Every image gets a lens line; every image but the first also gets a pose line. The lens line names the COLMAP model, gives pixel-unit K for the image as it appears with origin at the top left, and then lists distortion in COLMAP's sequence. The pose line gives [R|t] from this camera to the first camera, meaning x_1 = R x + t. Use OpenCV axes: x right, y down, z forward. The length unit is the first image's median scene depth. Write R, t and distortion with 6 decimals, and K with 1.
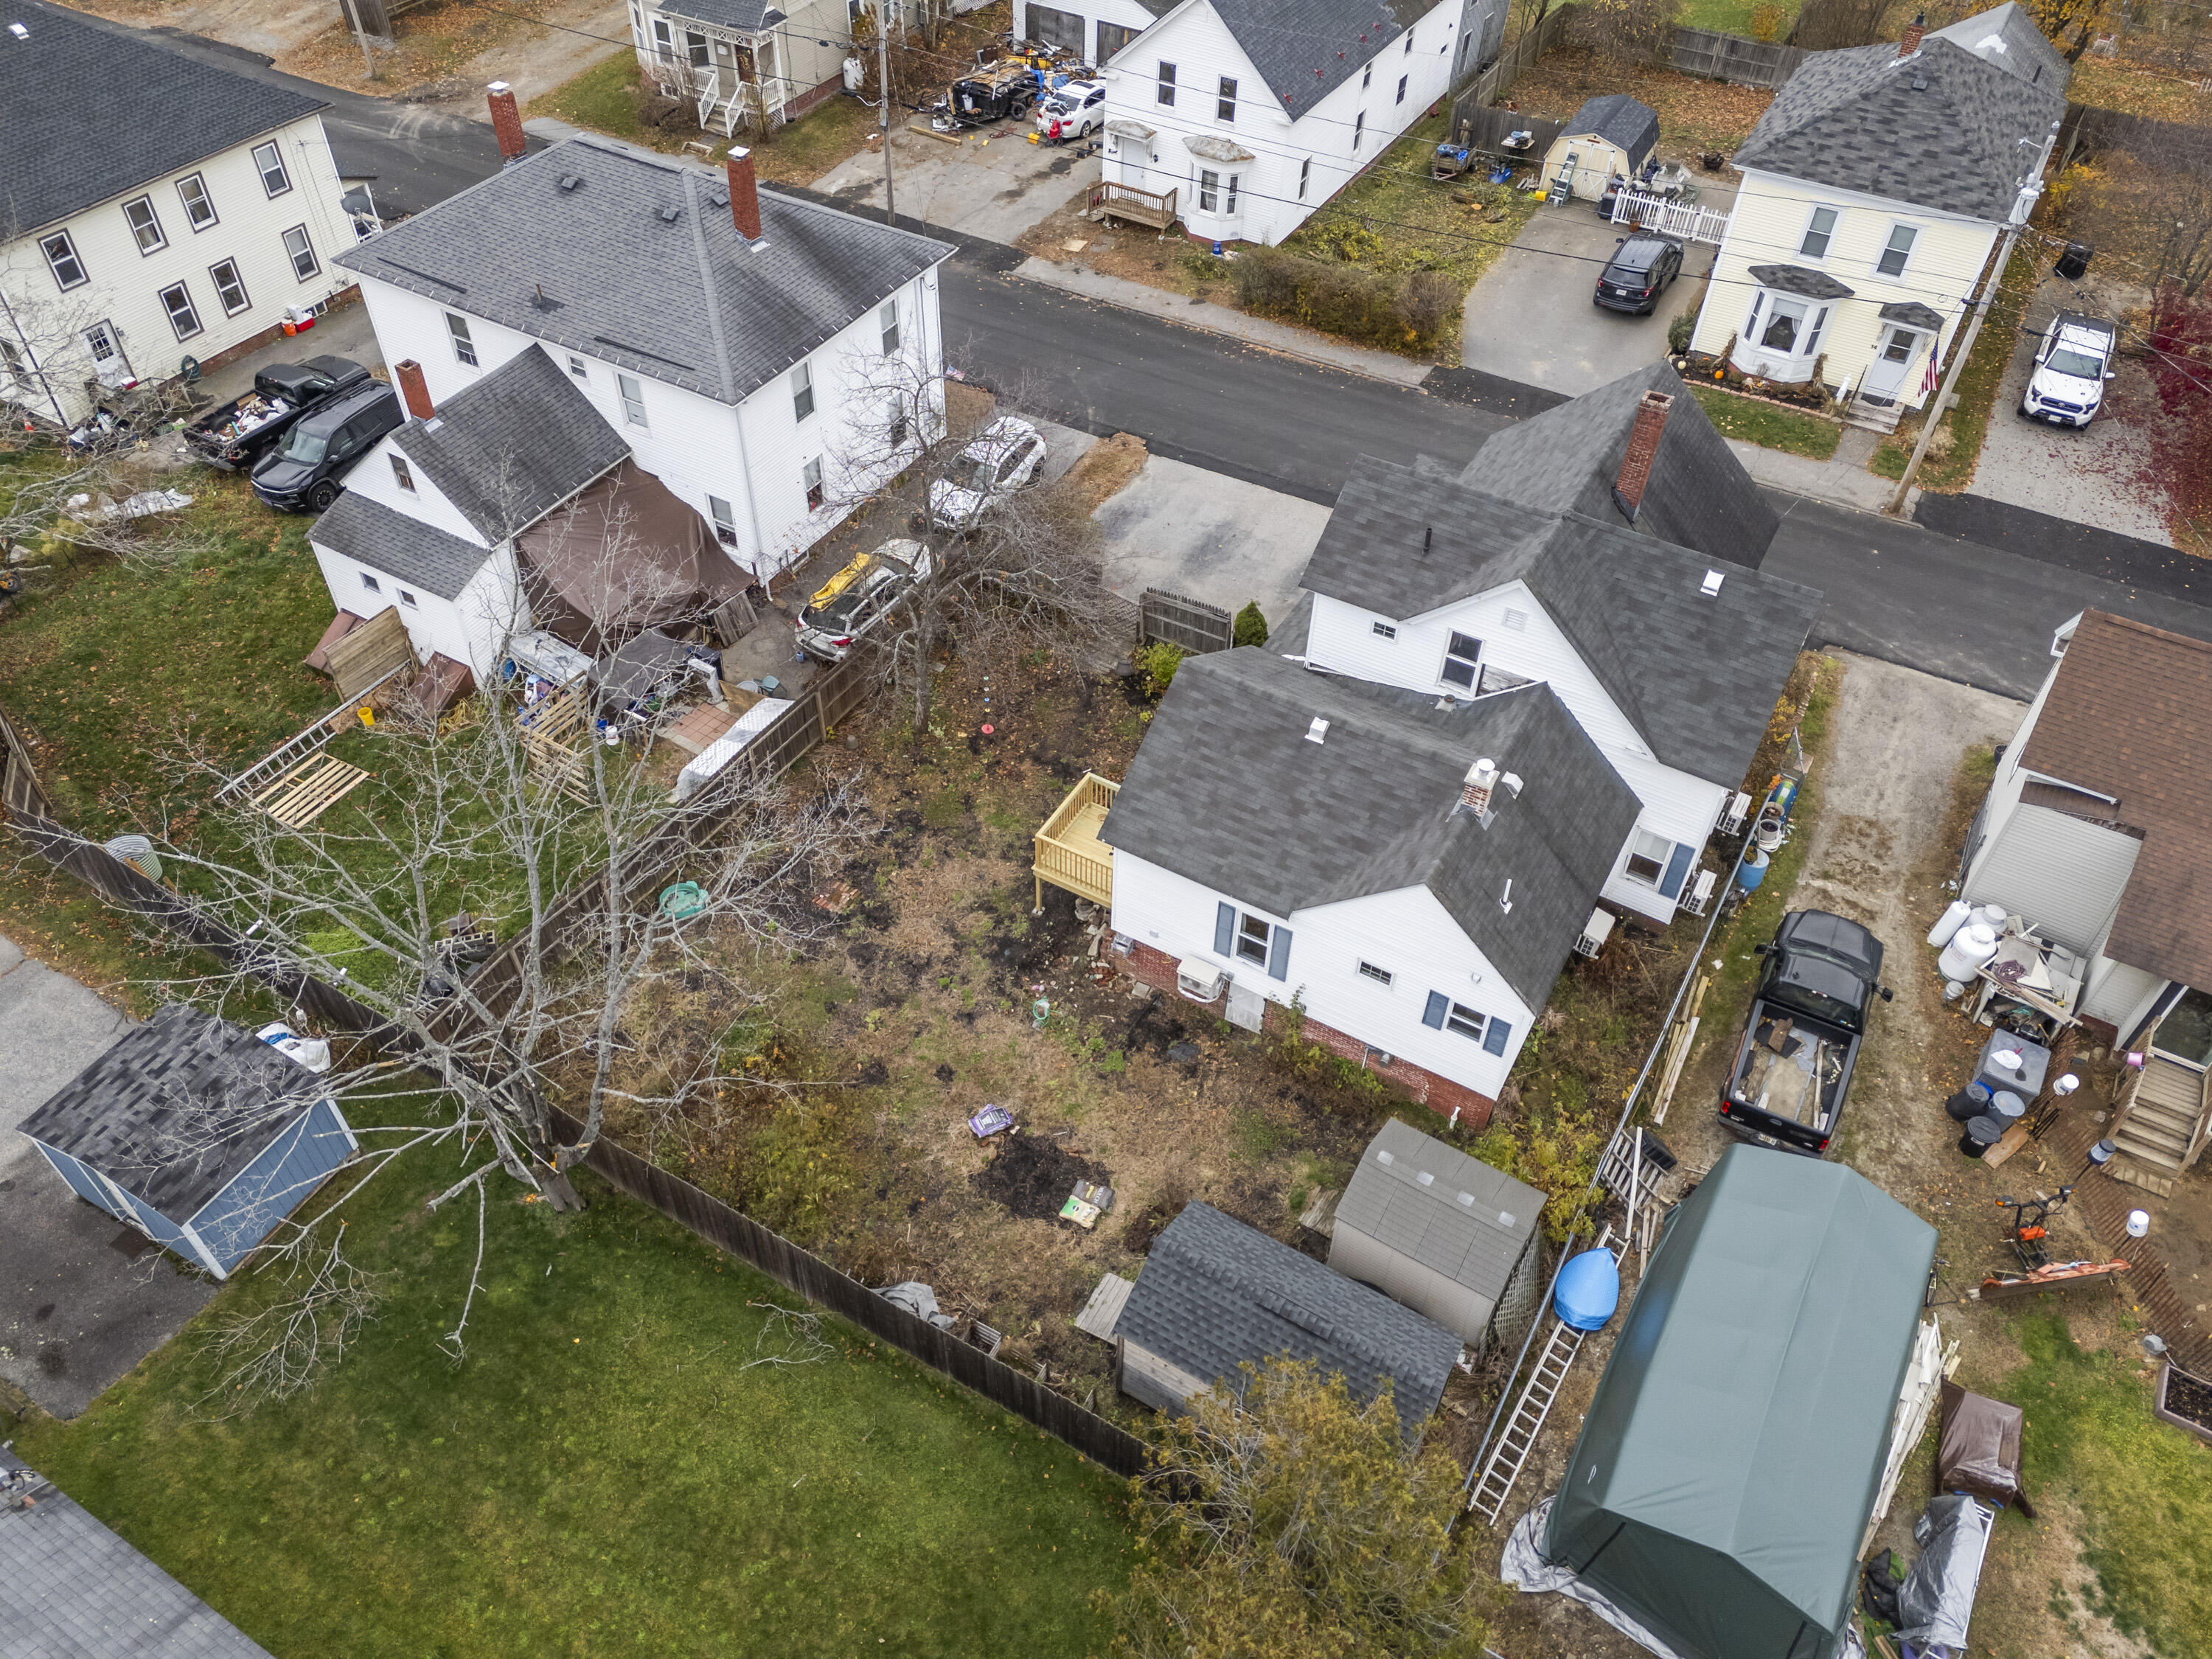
lens RADIAL K [[1621.8, 0, 1102.8], [0, 1621.8, 822.0], [0, 0, 1]] dist [0.079851, -0.068150]
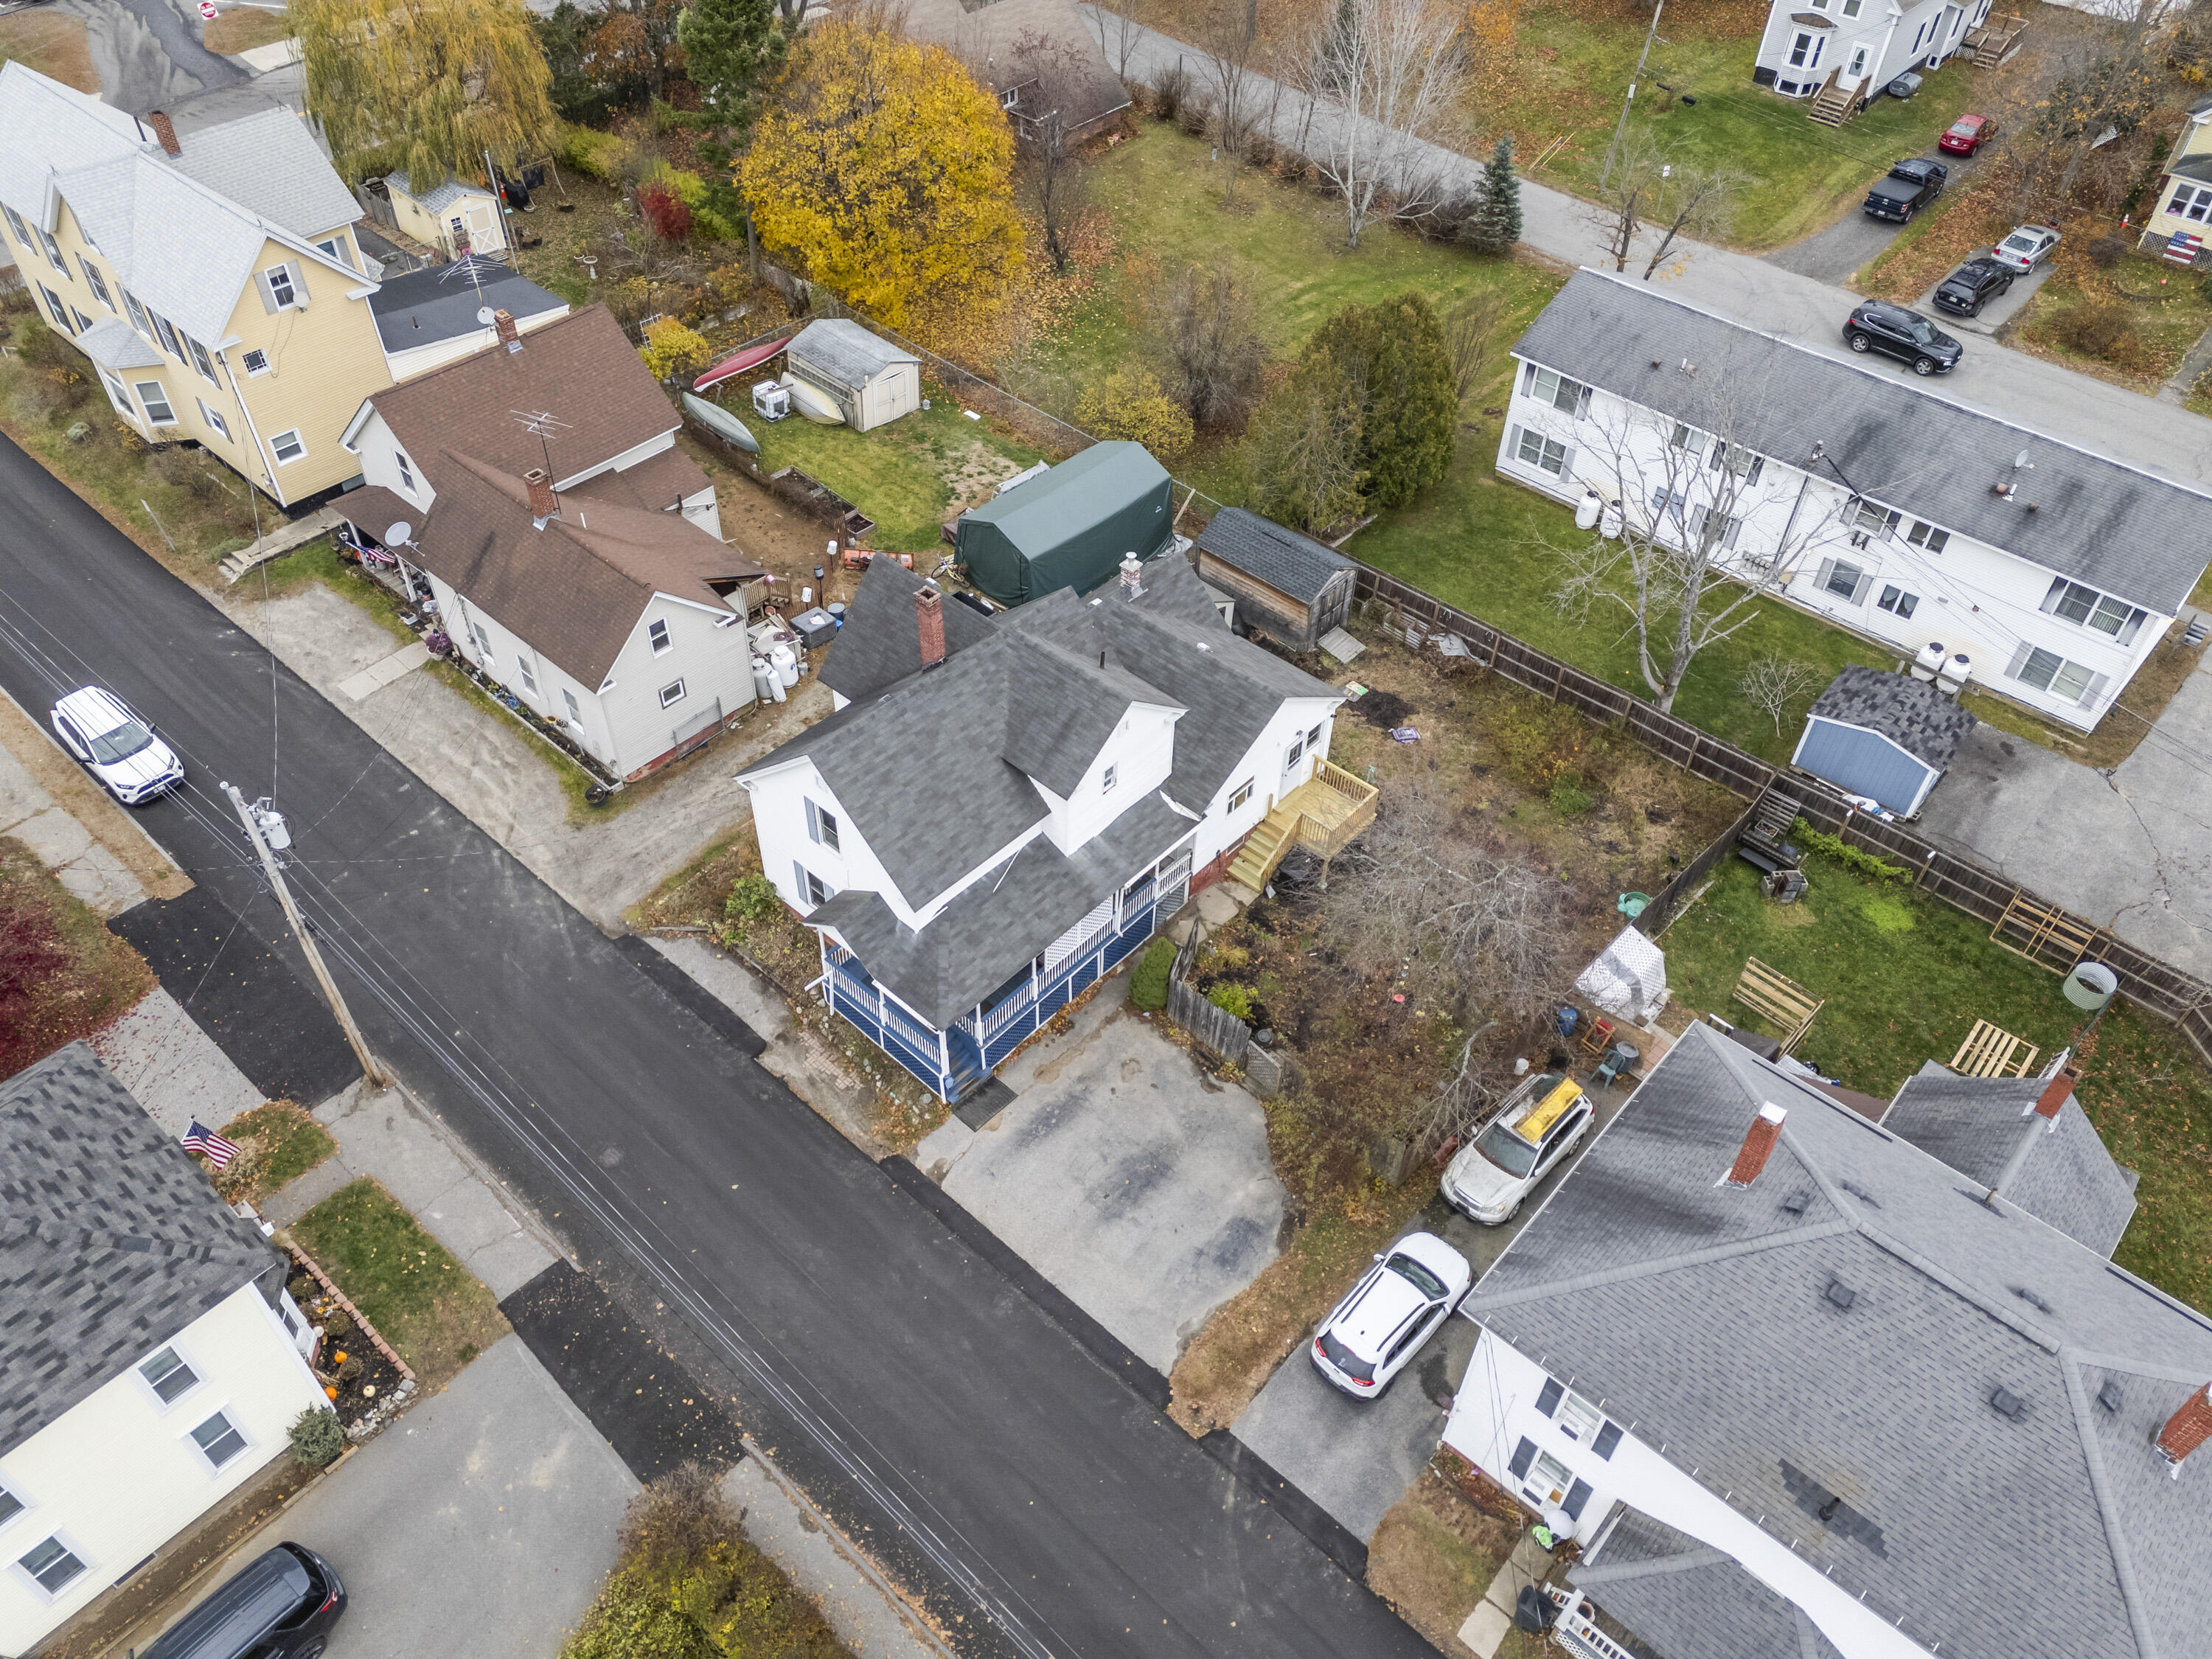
lens RADIAL K [[1621.8, 0, 1102.8], [0, 1621.8, 822.0], [0, 0, 1]] dist [0.079851, -0.068150]
pose [[-0.977263, -0.174984, 0.119743, 0.017351], [0.120120, 0.008478, 0.992723, -1.357821], [-0.174726, 0.984535, 0.012734, 1.027246]]
